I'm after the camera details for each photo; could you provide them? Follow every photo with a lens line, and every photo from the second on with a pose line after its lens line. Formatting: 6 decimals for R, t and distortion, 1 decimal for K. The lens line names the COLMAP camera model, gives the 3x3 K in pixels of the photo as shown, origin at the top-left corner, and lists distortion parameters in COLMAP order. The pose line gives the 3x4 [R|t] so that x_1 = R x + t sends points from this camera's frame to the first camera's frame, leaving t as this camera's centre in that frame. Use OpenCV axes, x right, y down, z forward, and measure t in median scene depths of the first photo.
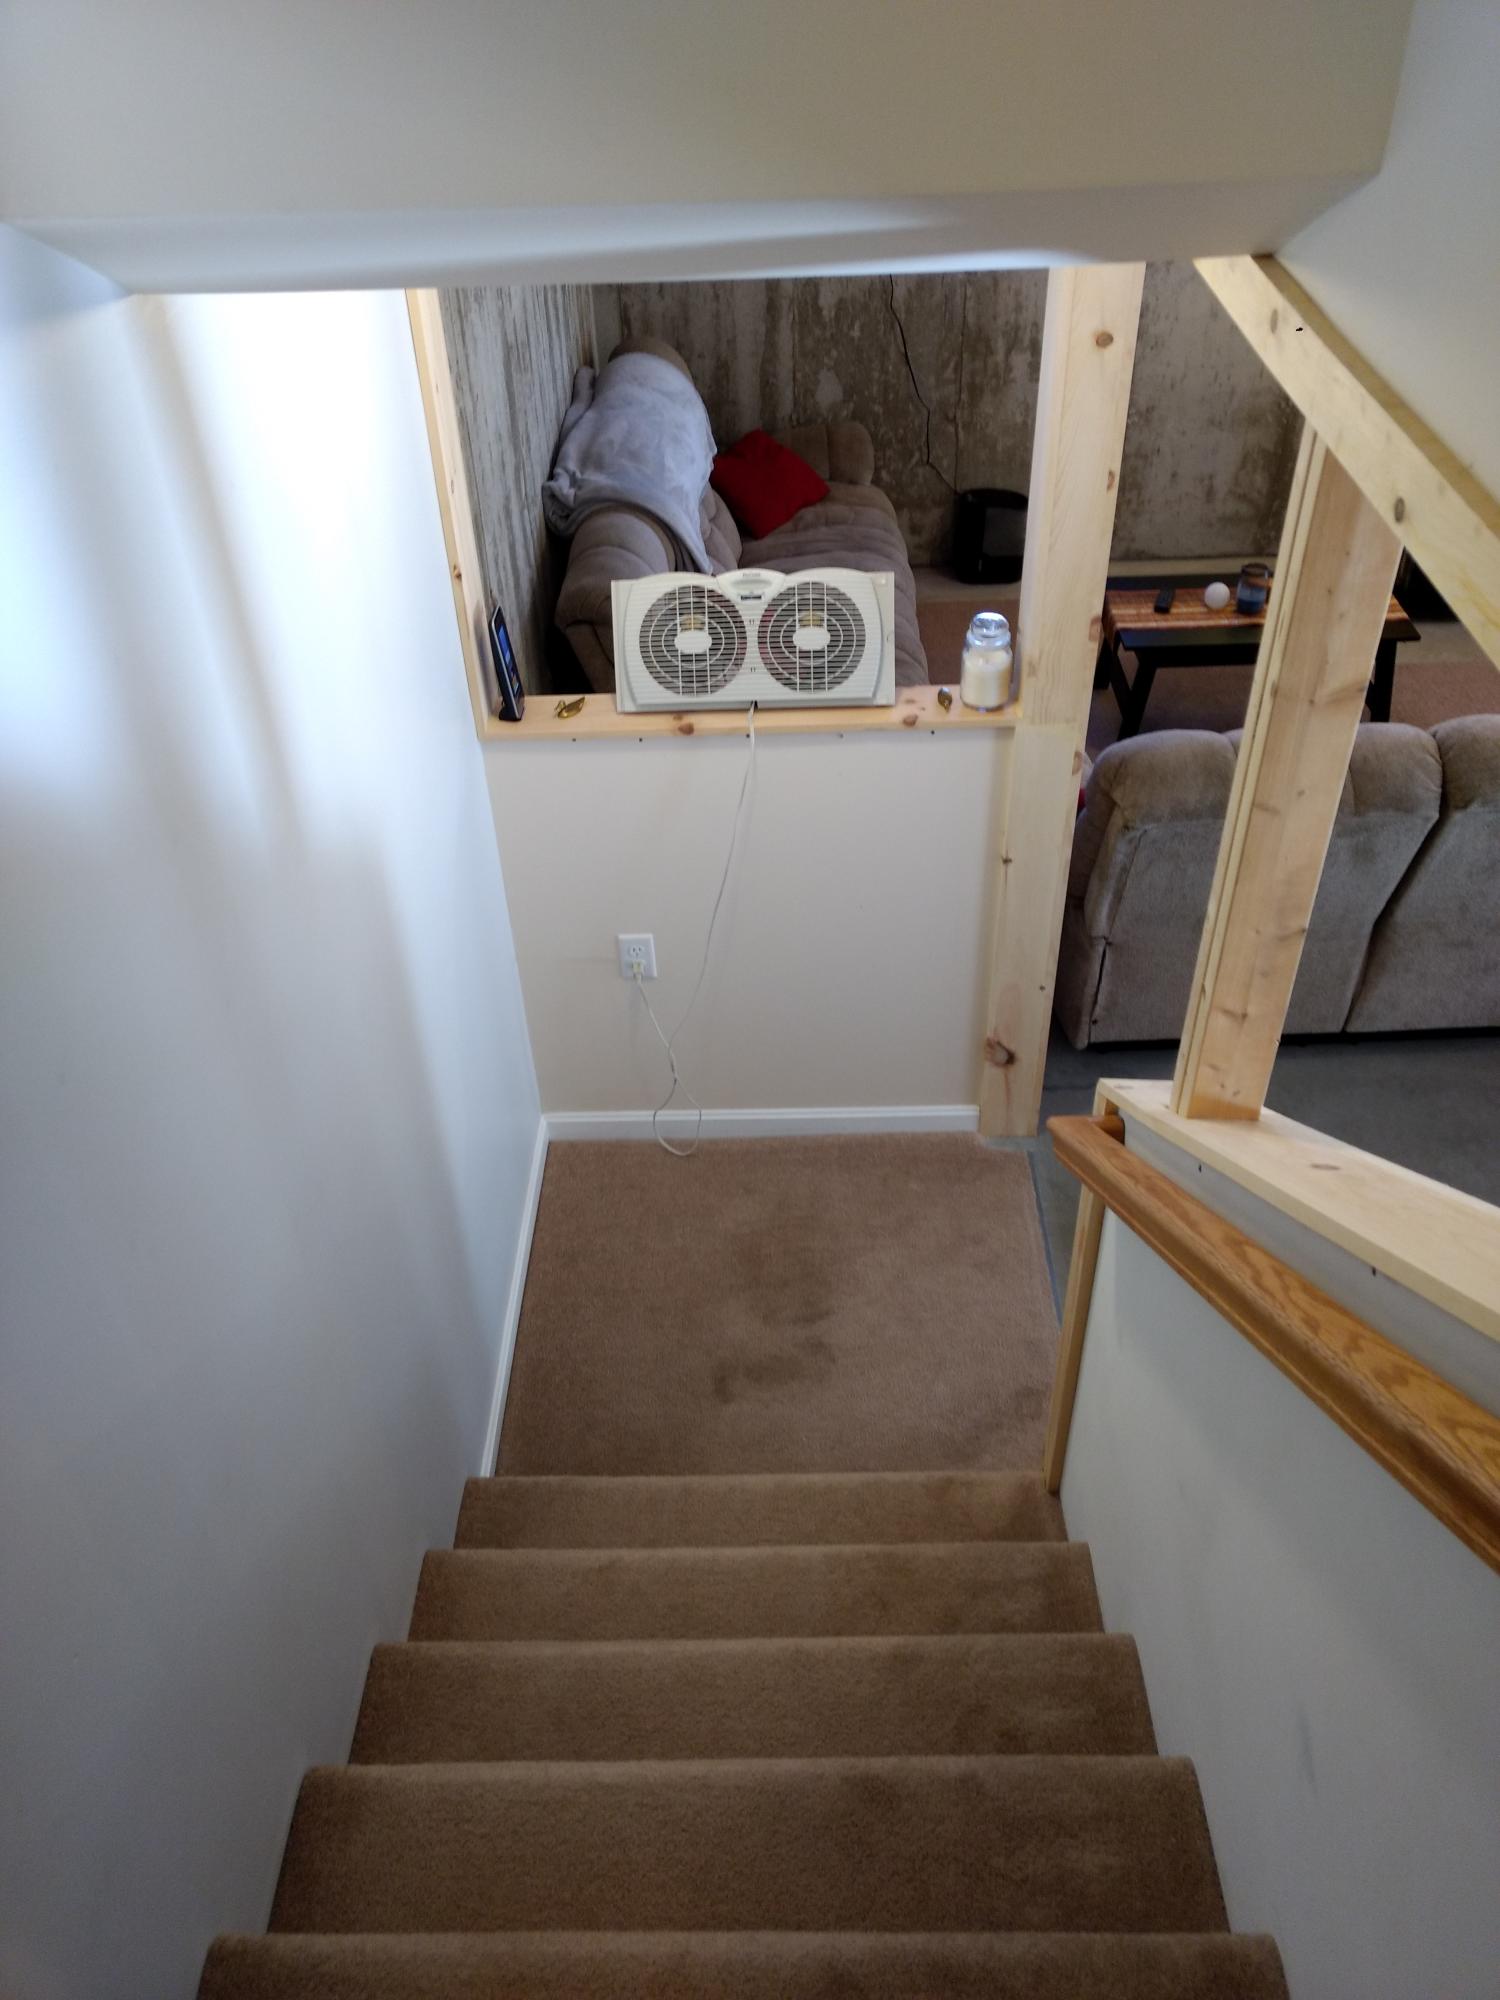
lens RADIAL K [[1575.1, 0, 747.9], [0, 1575.1, 1000.3], [0, 0, 1]] dist [0.028657, 0.005287]
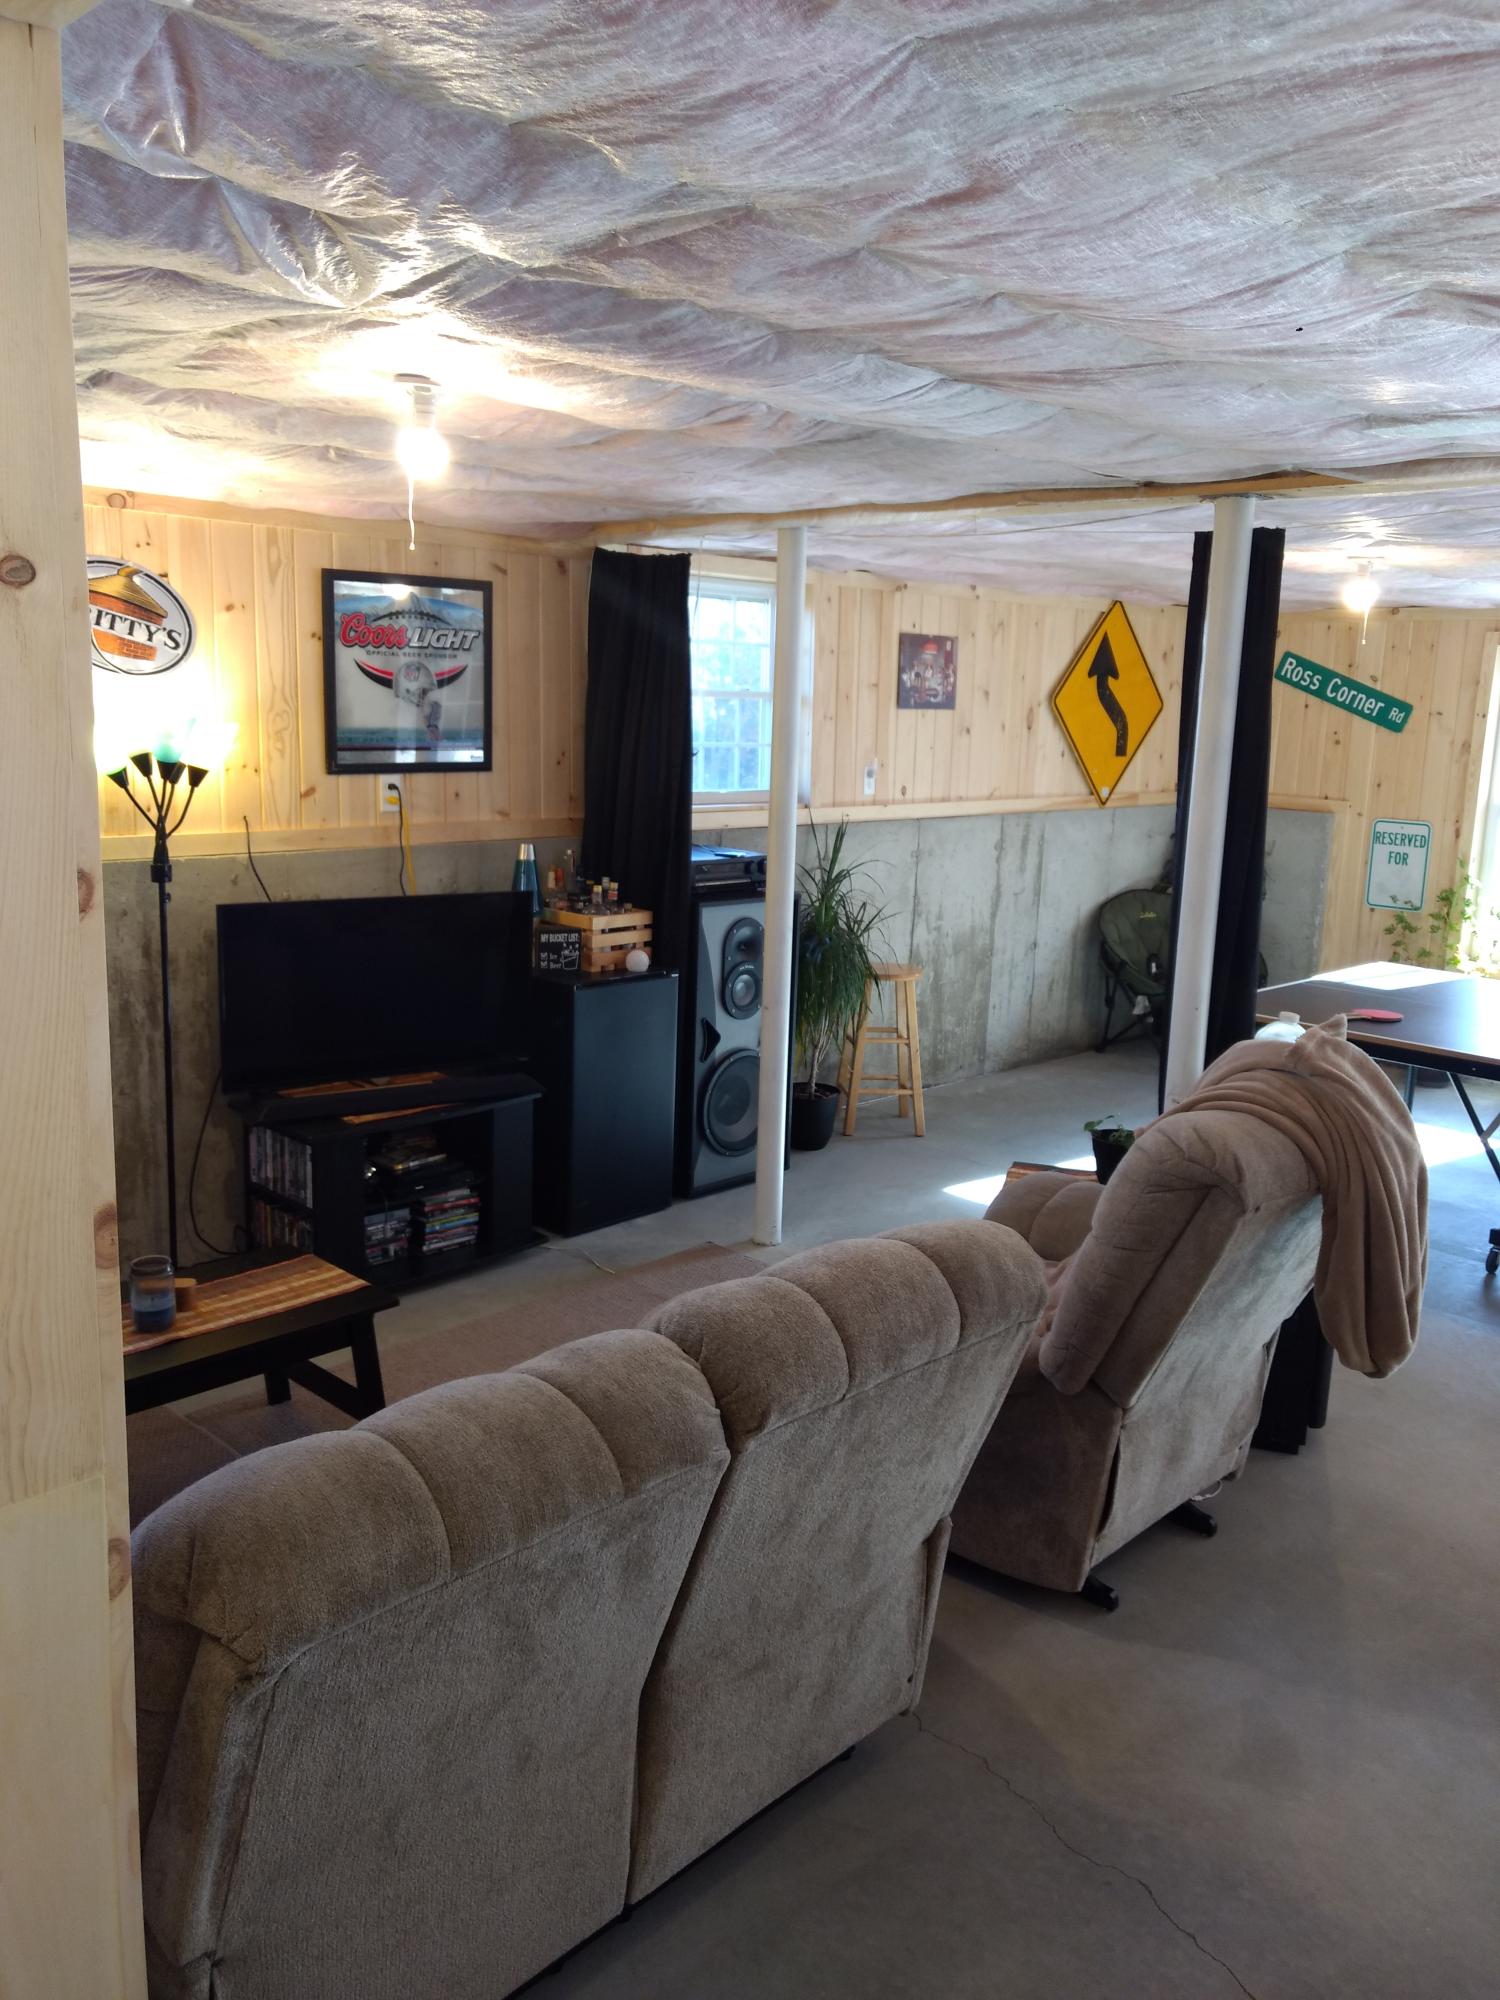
lens RADIAL K [[1575.1, 0, 745.5], [0, 1575.1, 1004.8], [0, 0, 1]] dist [0.028657, 0.005287]
pose [[0.698249, -0.082713, 0.711060, 0.034484], [0.415166, 0.855980, -0.308116, -0.075117], [-0.583168, 0.510350, 0.632027, 0.532946]]
